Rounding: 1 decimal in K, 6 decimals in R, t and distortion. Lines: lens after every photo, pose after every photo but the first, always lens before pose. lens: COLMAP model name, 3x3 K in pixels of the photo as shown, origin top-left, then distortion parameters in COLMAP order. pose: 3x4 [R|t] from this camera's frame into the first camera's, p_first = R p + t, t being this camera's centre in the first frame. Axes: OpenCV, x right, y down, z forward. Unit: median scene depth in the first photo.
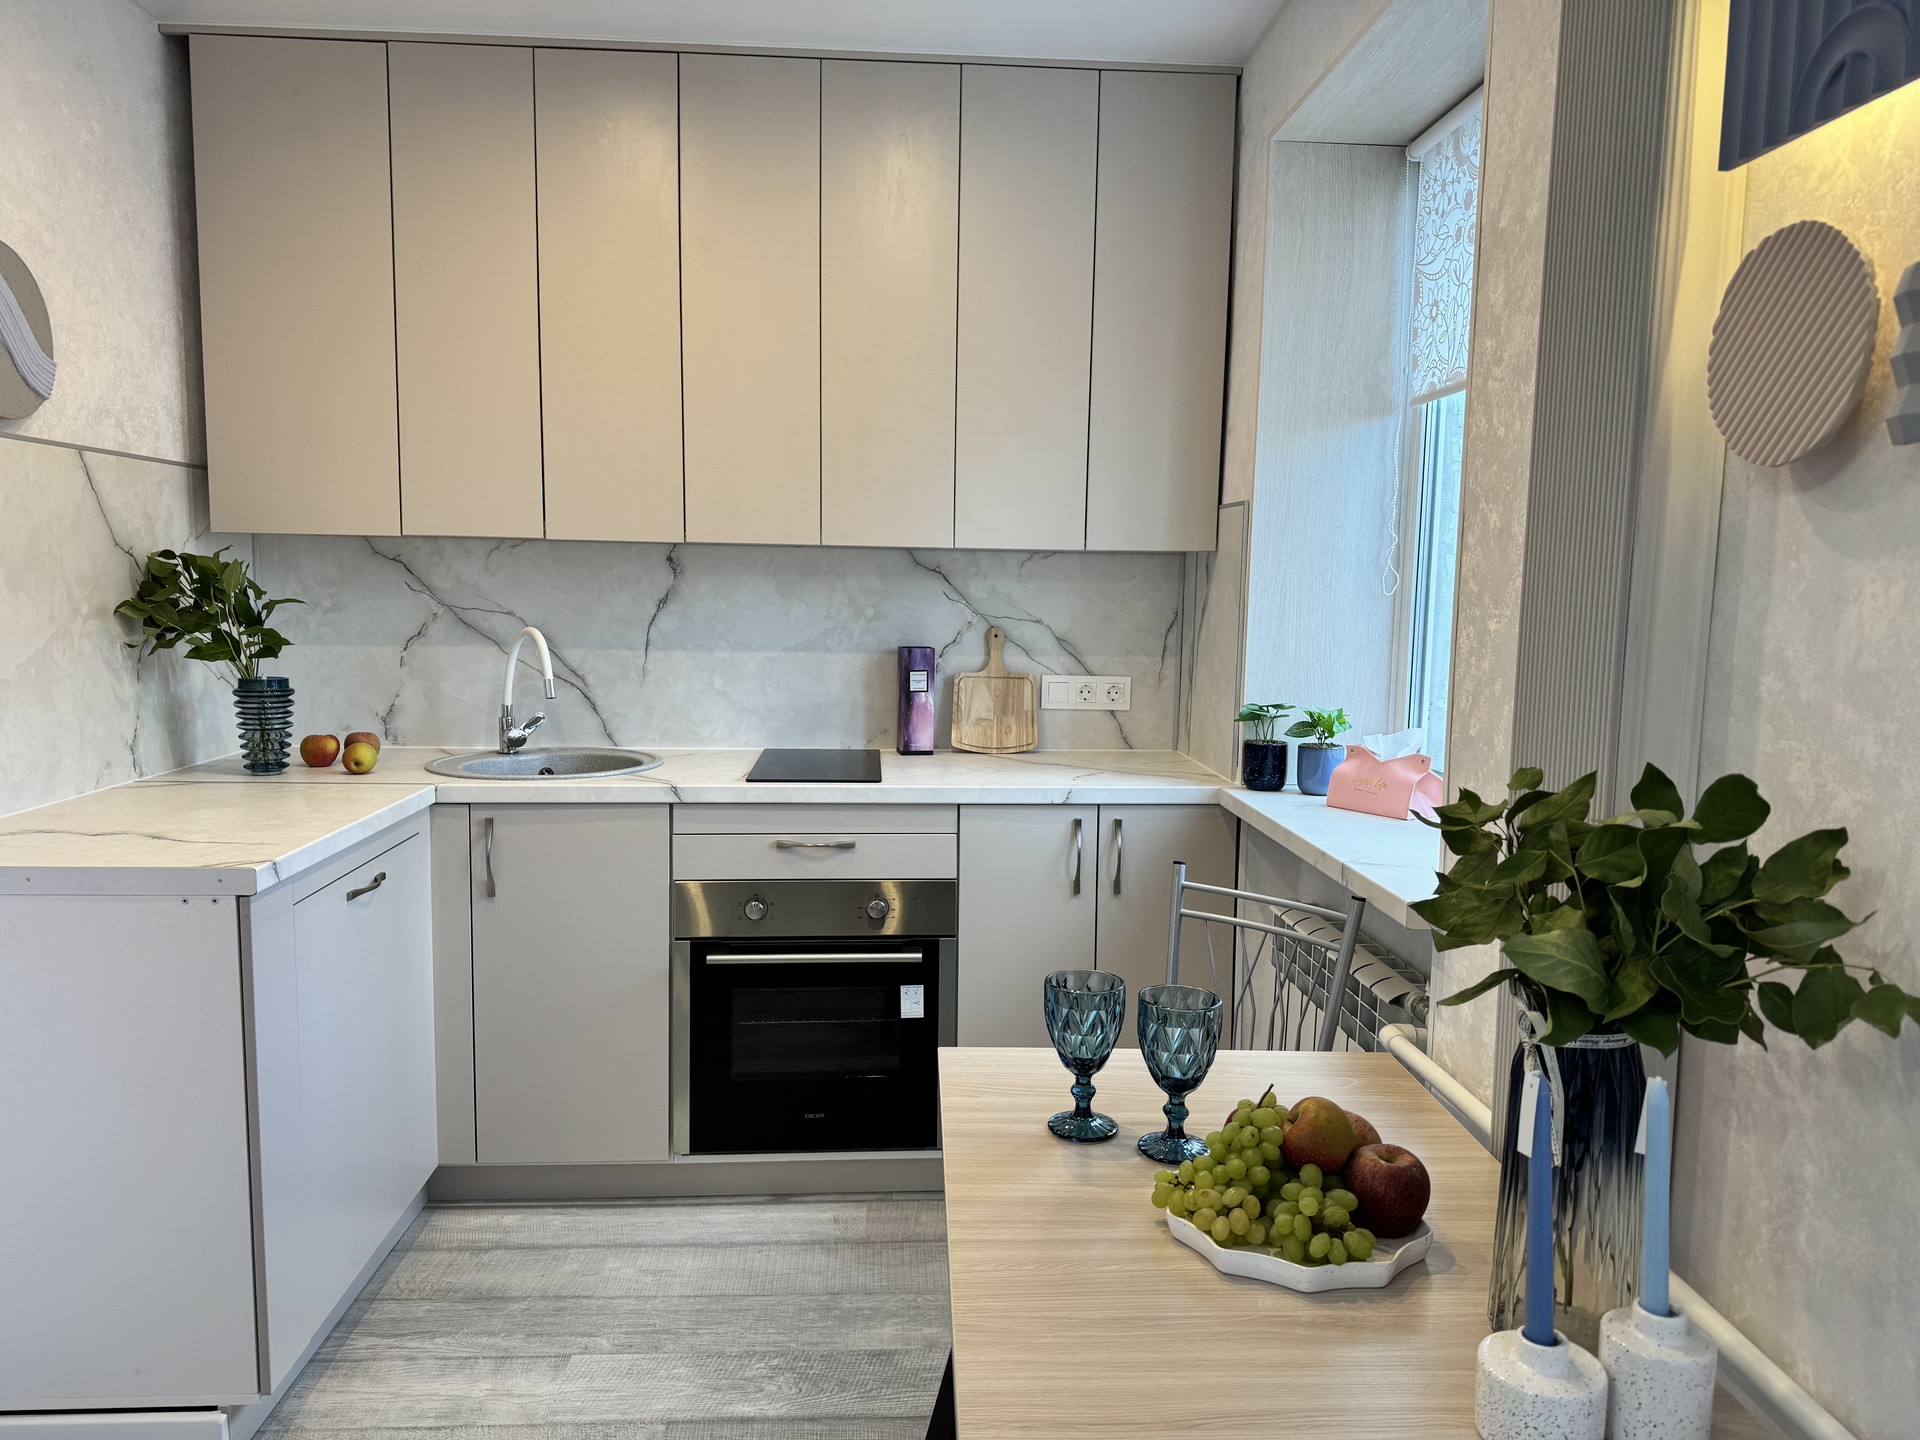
lens RADIAL K [[1339.2, 0, 979.1], [0, 1339.2, 757.9], [0, 0, 1]] dist [0.091557, -0.119721]
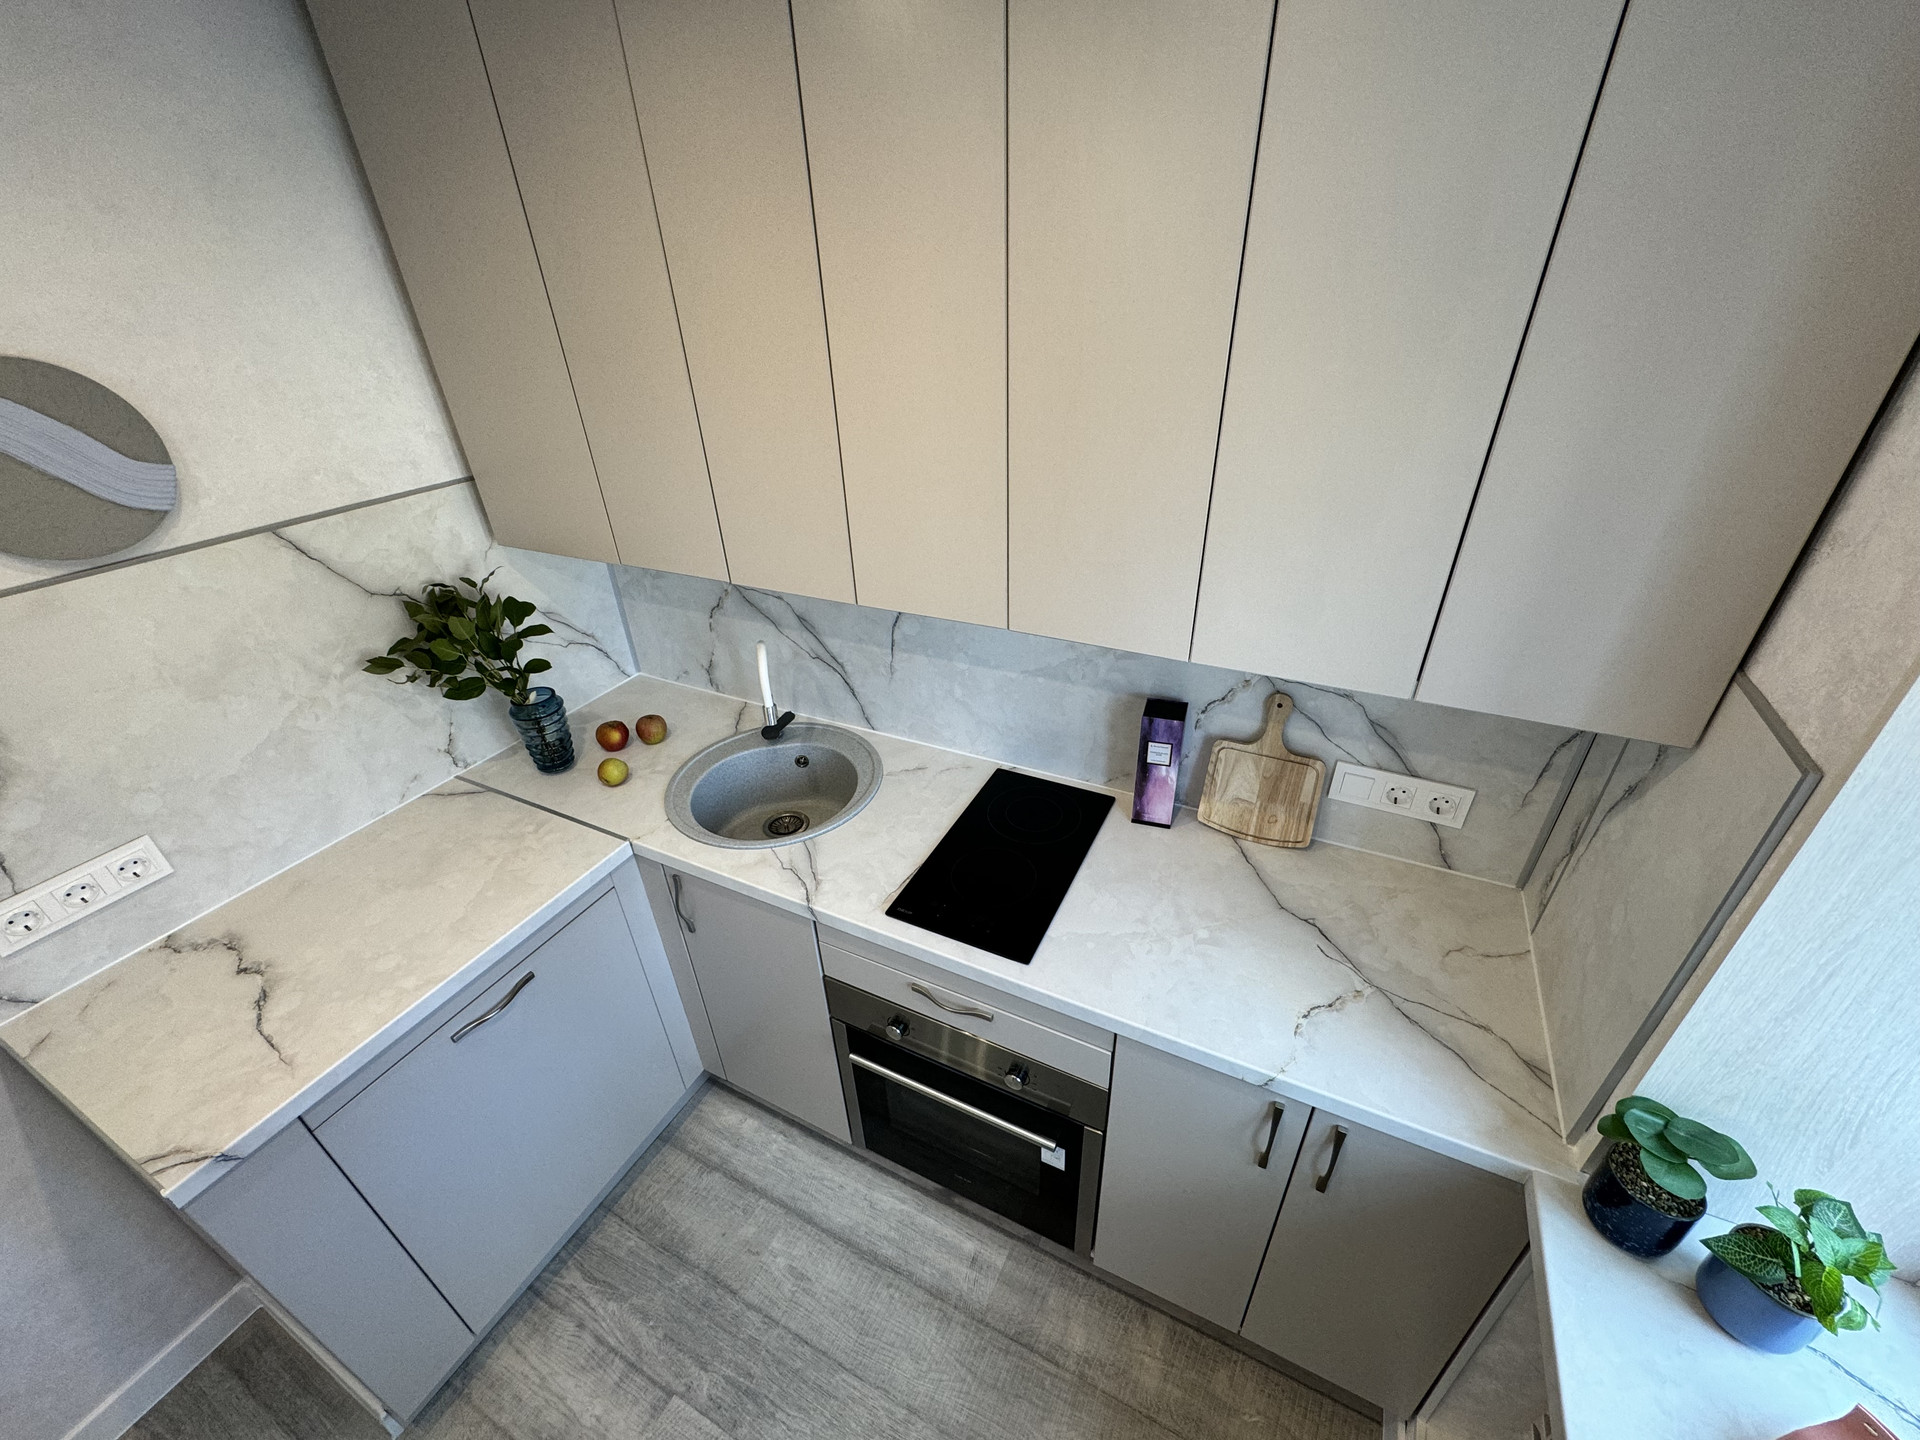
lens RADIAL K [[763.8, 0, 975.0], [0, 763.8, 717.6], [0, 0, 1]] dist [-0.002417, 0.000023]
pose [[0.858725, 0.225646, -0.460081, 0.073377], [-0.021439, 0.912865, 0.407699, -0.290244], [0.511987, -0.340237, 0.788738, 0.652832]]
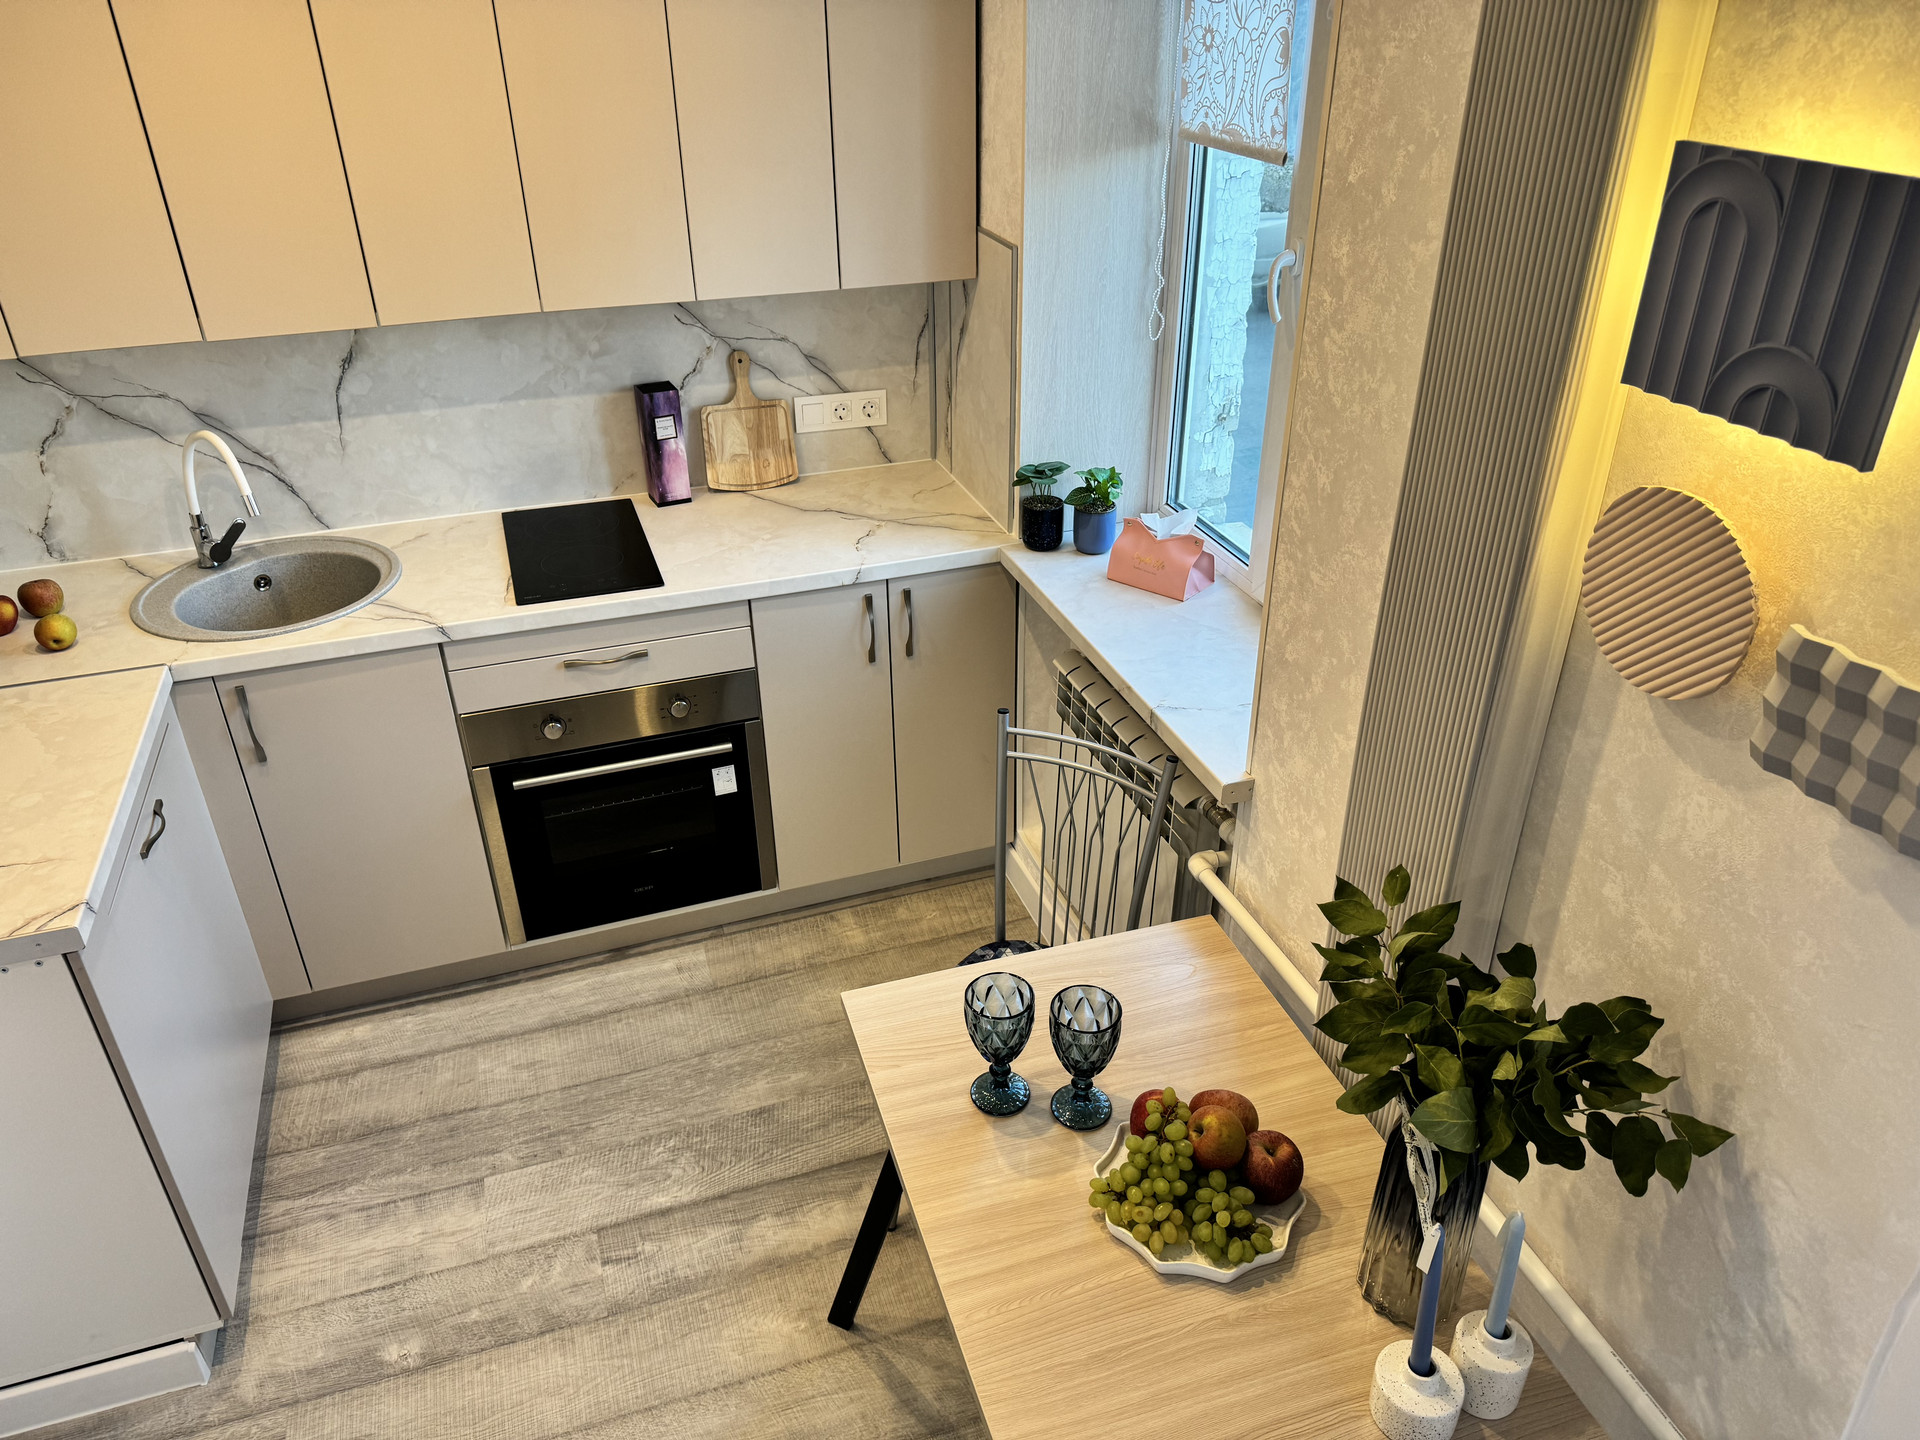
lens RADIAL K [[1339.2, 0, 973.0], [0, 1339.2, 735.3], [0, 0, 1]] dist [0.091557, -0.119721]
pose [[0.966566, -0.149797, 0.208111, -0.073026], [0.056713, 0.916403, 0.396218, -0.243962], [-0.250066, -0.371168, 0.894260, 0.037564]]
